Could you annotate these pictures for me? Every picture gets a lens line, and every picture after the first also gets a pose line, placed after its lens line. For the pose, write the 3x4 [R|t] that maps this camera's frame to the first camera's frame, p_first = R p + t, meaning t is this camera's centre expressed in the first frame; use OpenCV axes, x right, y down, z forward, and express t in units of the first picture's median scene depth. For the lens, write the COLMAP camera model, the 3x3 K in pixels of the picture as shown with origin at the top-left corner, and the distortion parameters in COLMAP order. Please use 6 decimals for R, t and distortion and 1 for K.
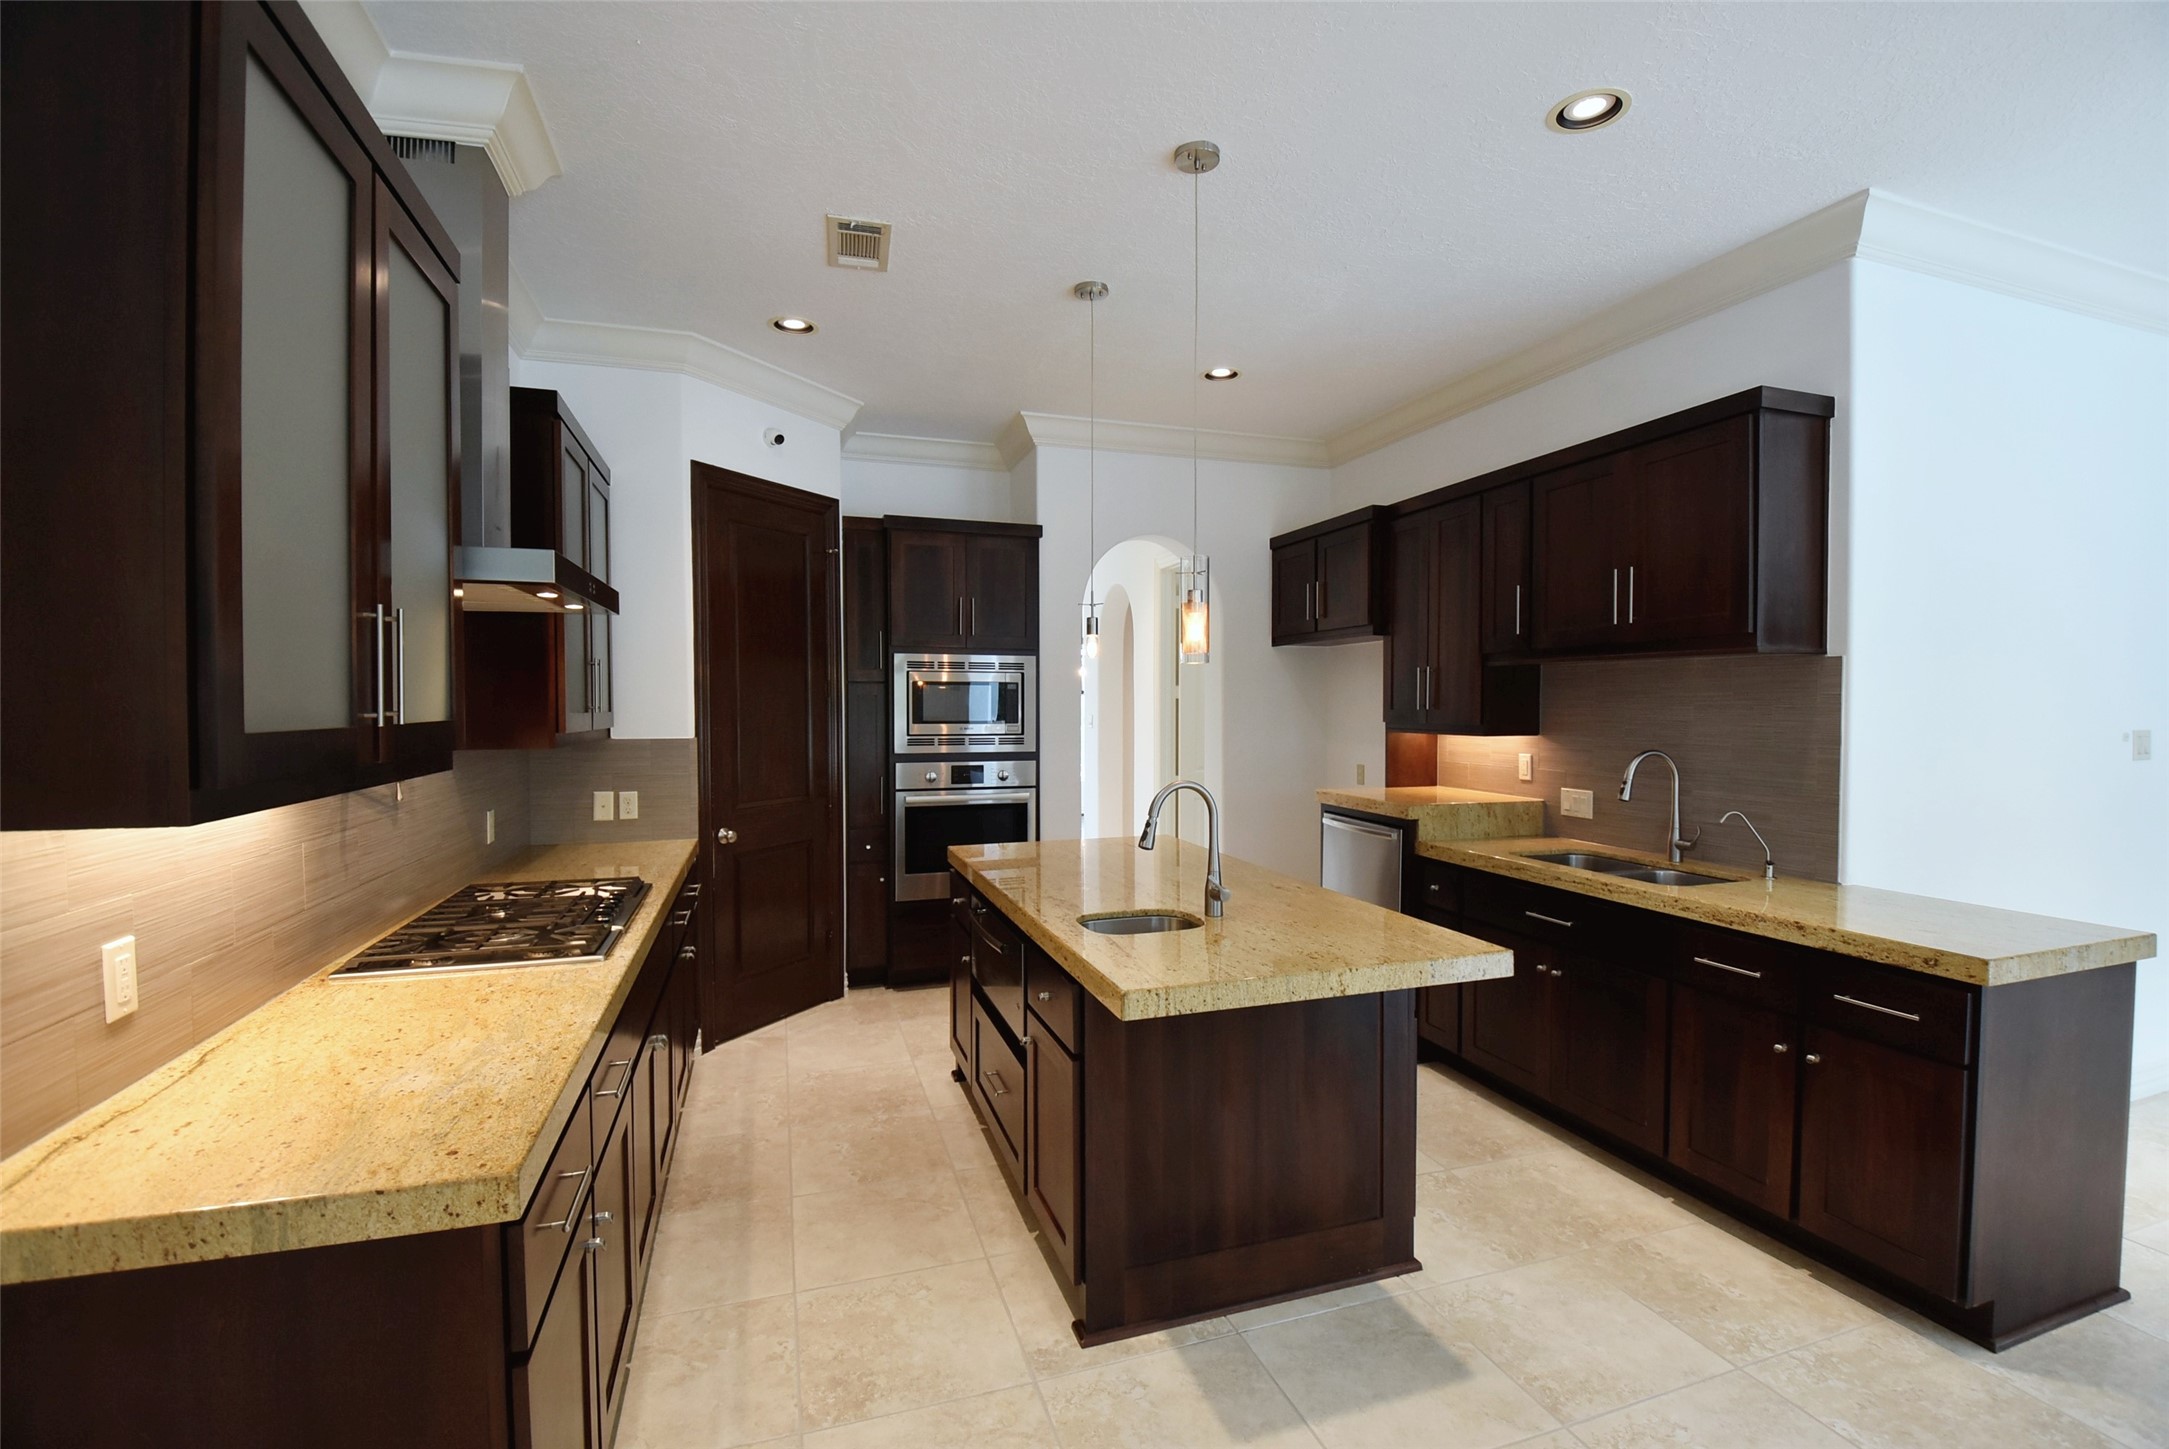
lens RADIAL K [[955.0, 0, 1092.3], [0, 955.0, 724.9], [0, 0, 1]] dist [0.015991, -0.024294]
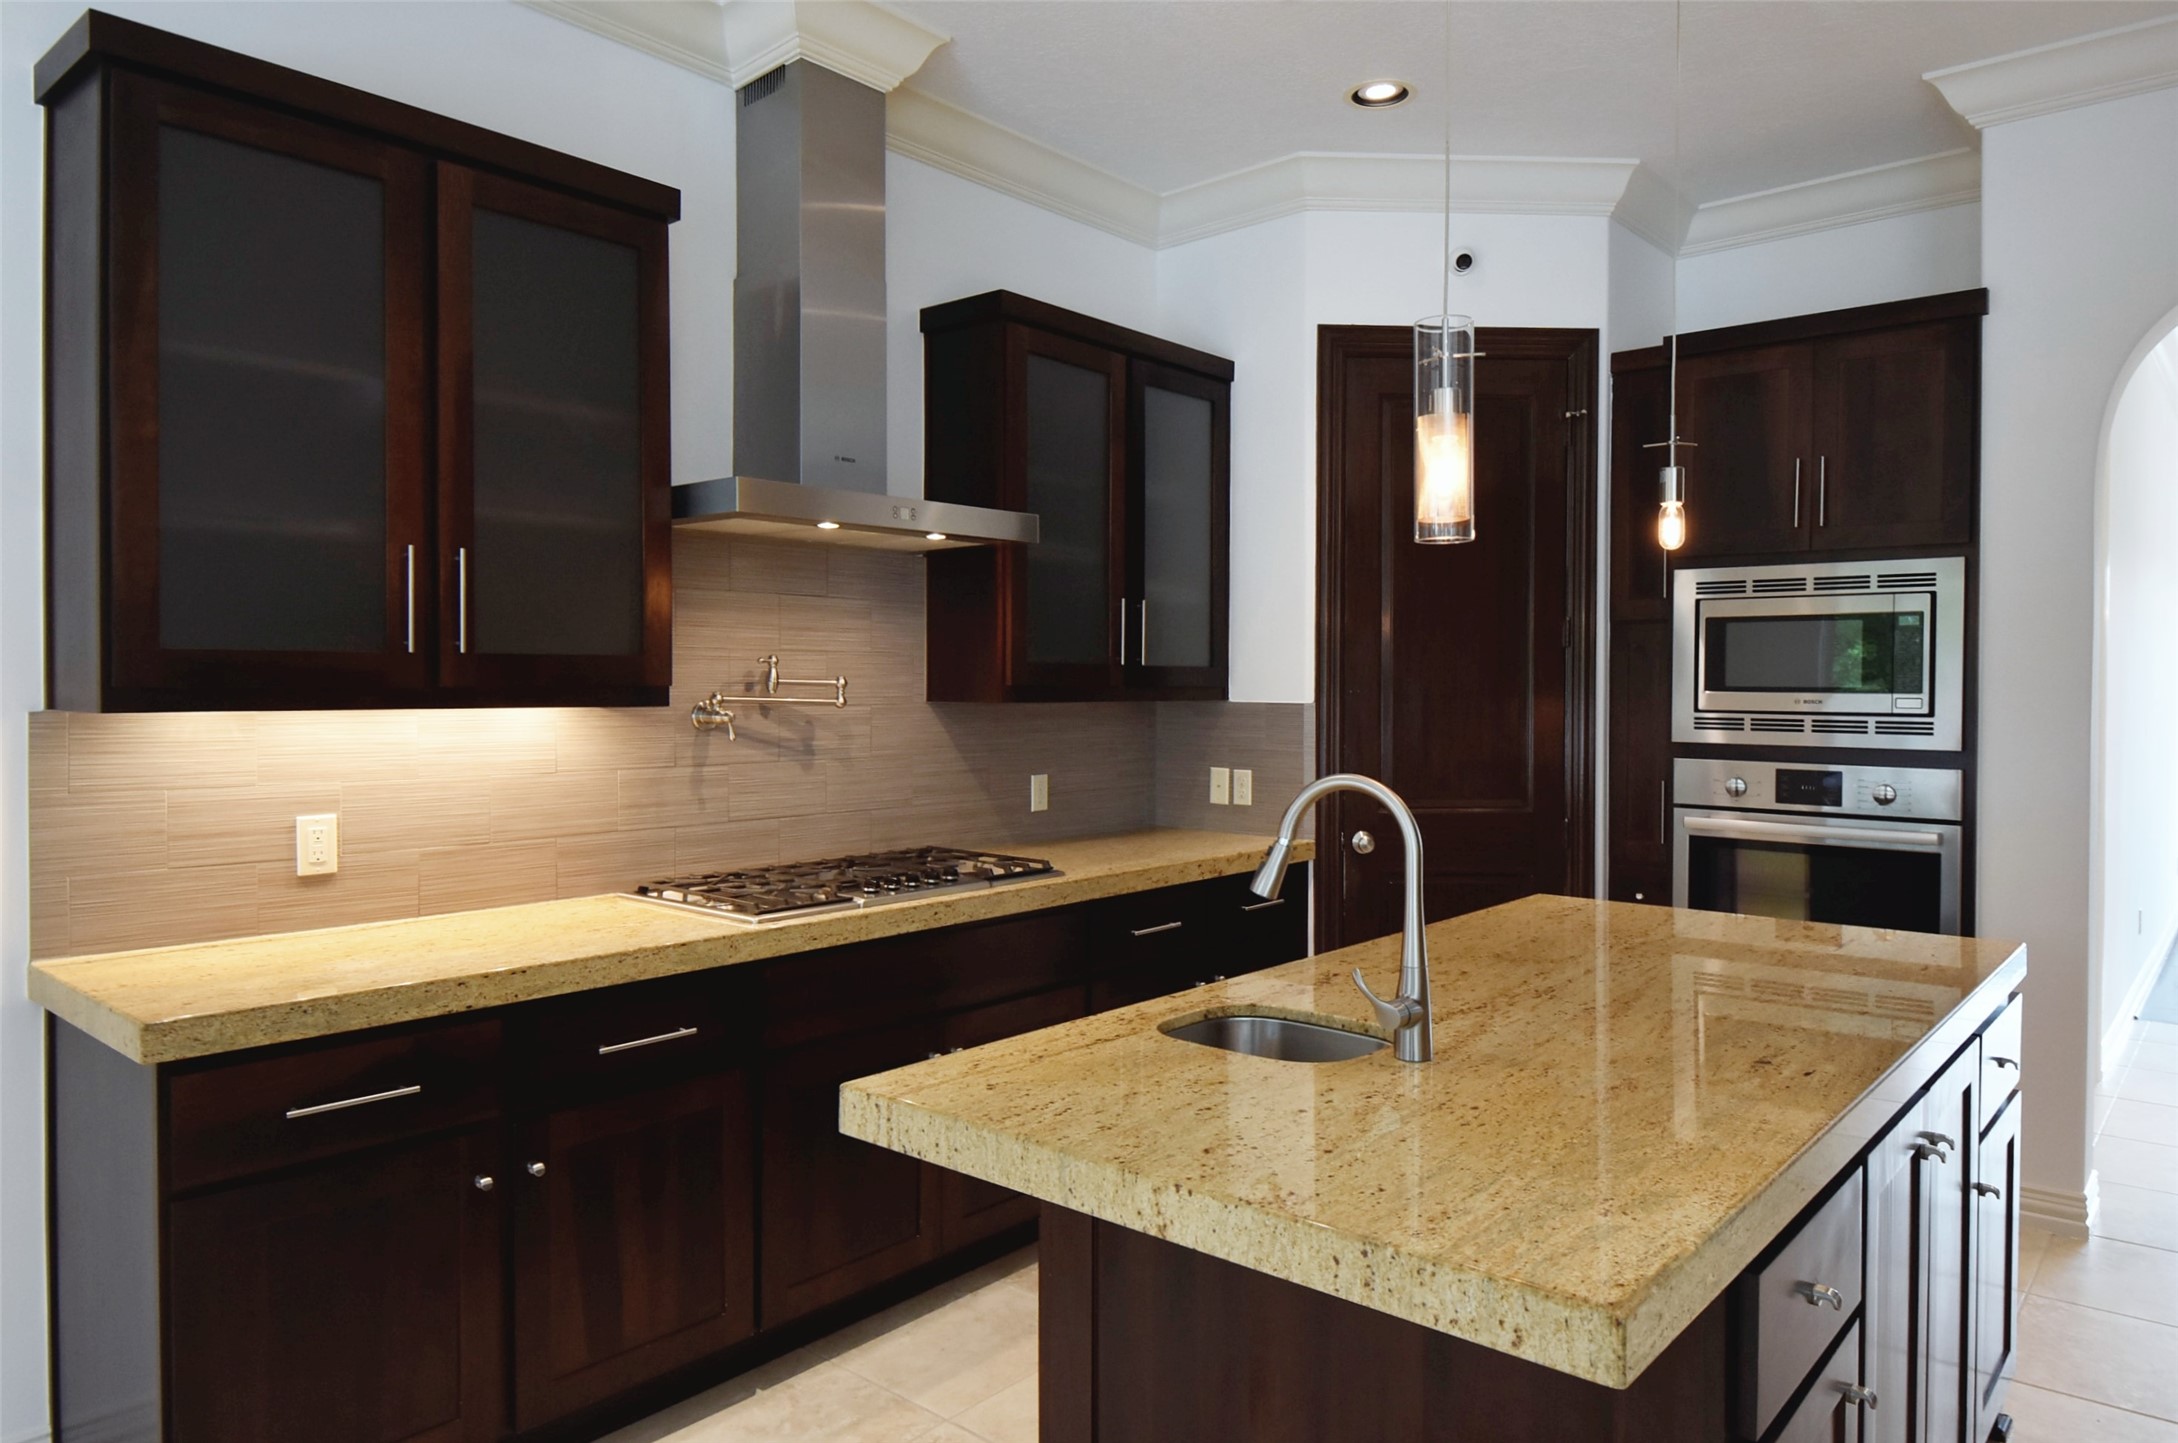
lens RADIAL K [[1379.3, 0, 1133.3], [0, 1379.3, 708.9], [0, 0, 1]] dist [0.052513, -0.078526]
pose [[0.523384, 0.018841, -0.851889, 0.422825], [-0.023497, 0.999694, 0.007674, 0.013467], [0.851773, 0.016000, 0.523666, 0.331764]]
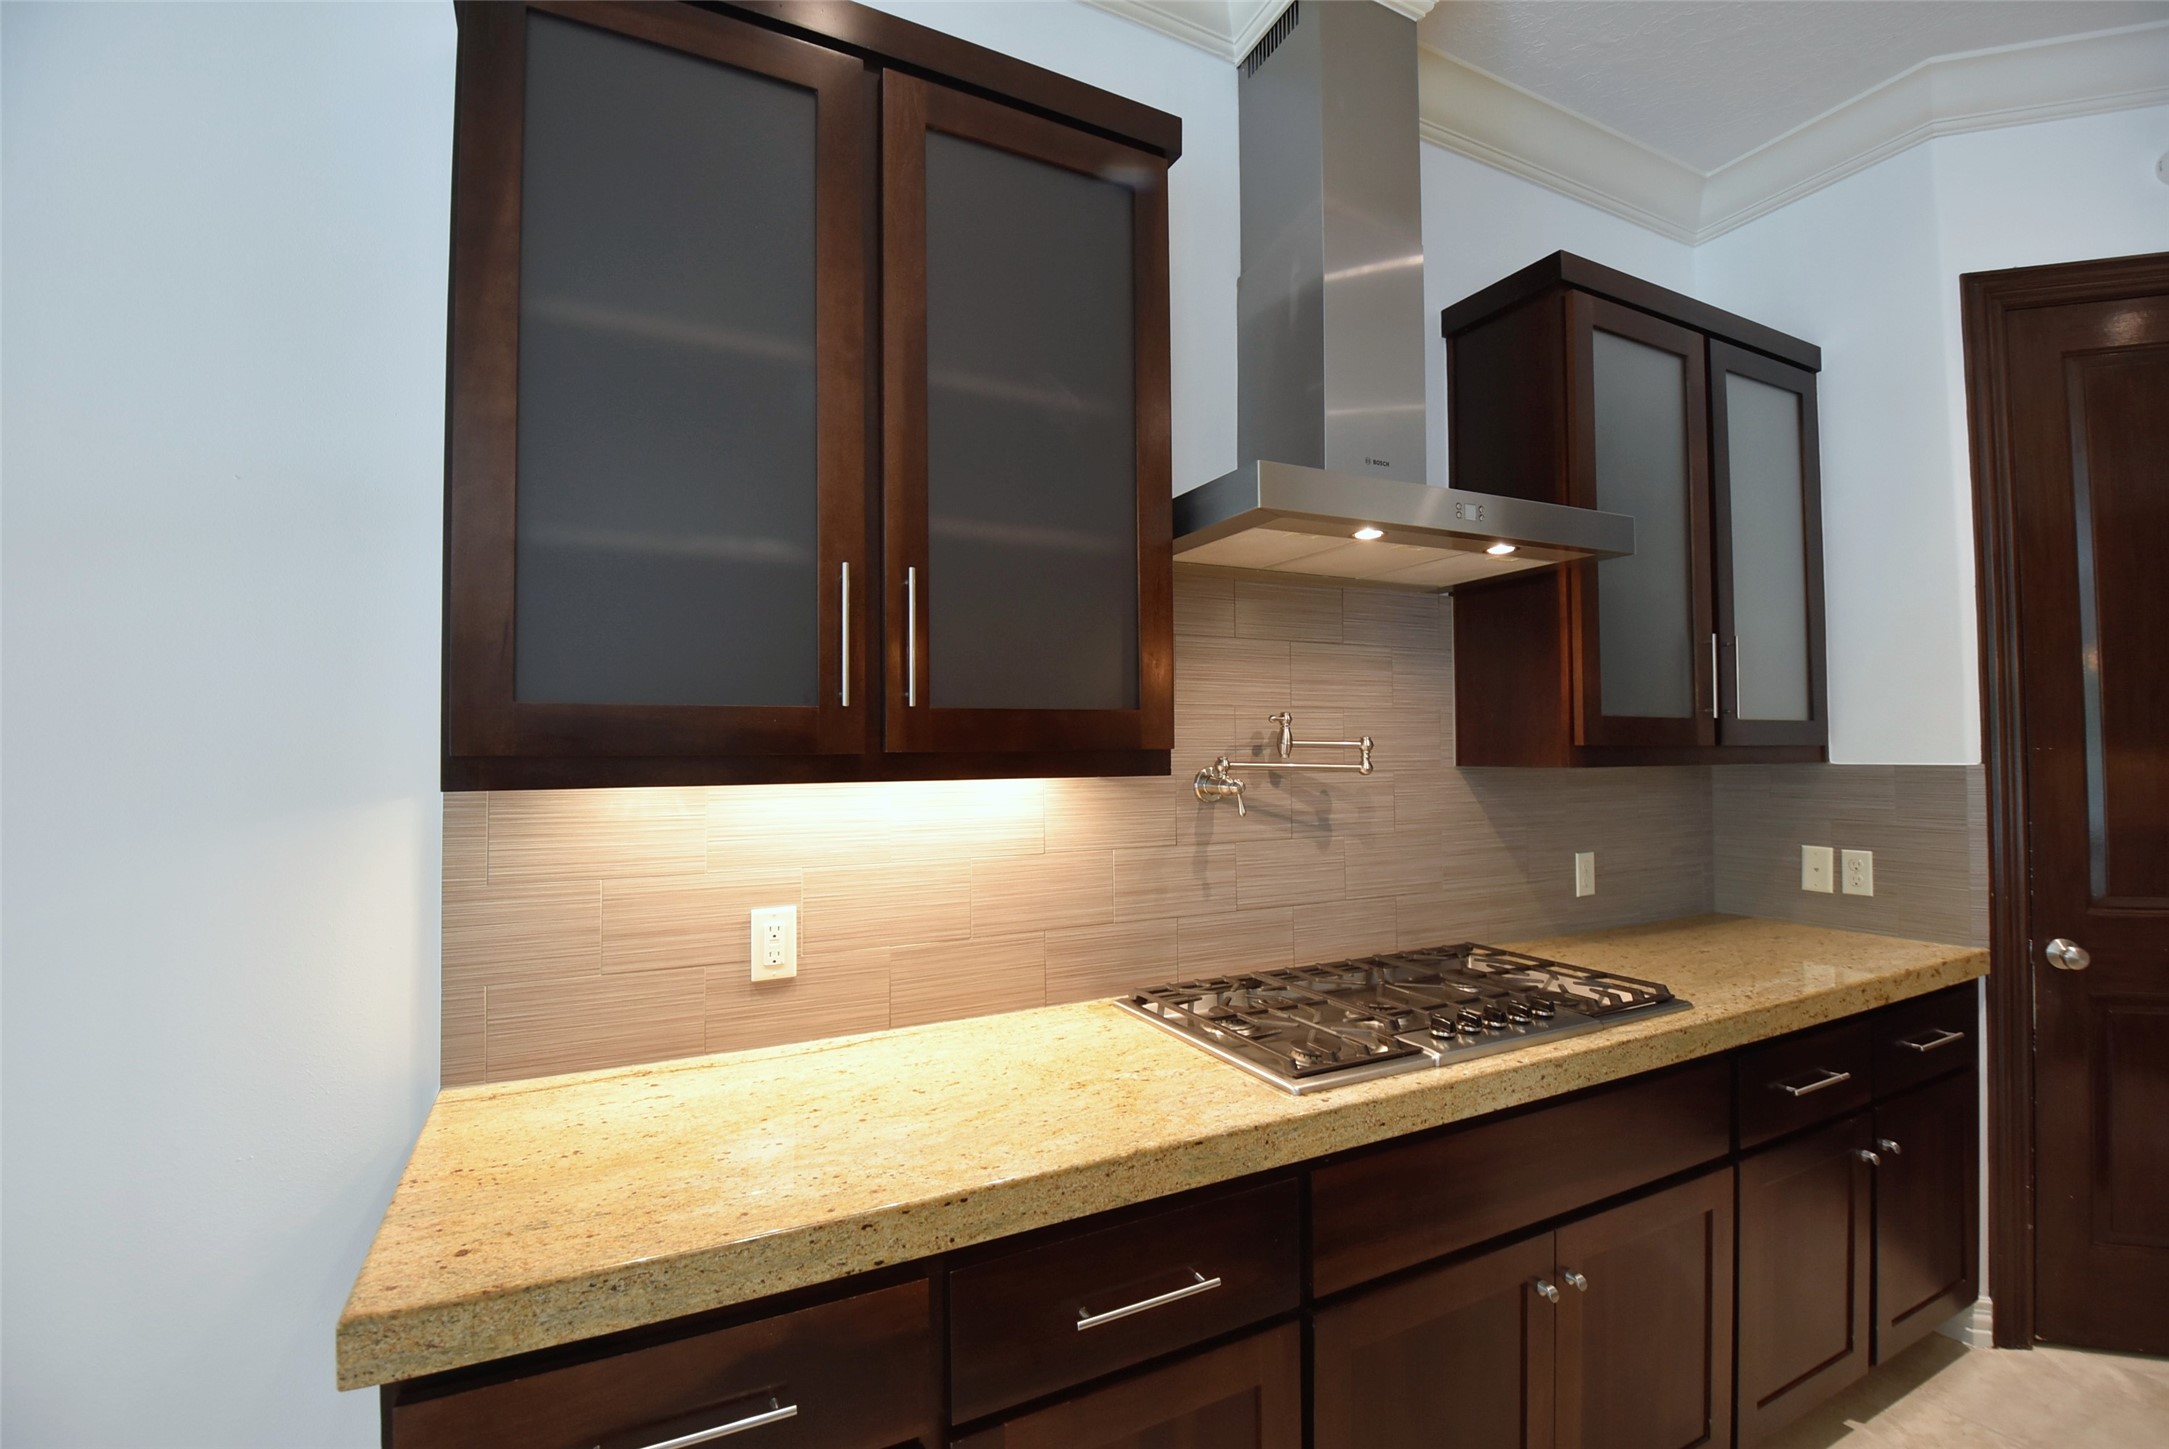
lens RADIAL K [[955.0, 0, 1092.3], [0, 955.0, 724.9], [0, 0, 1]] dist [0.015991, -0.024294]
pose [[0.156060, -0.029208, -0.987316, 0.046610], [-0.014288, 0.999391, -0.031823, 0.015731], [0.987644, 0.019073, 0.155547, 0.414605]]
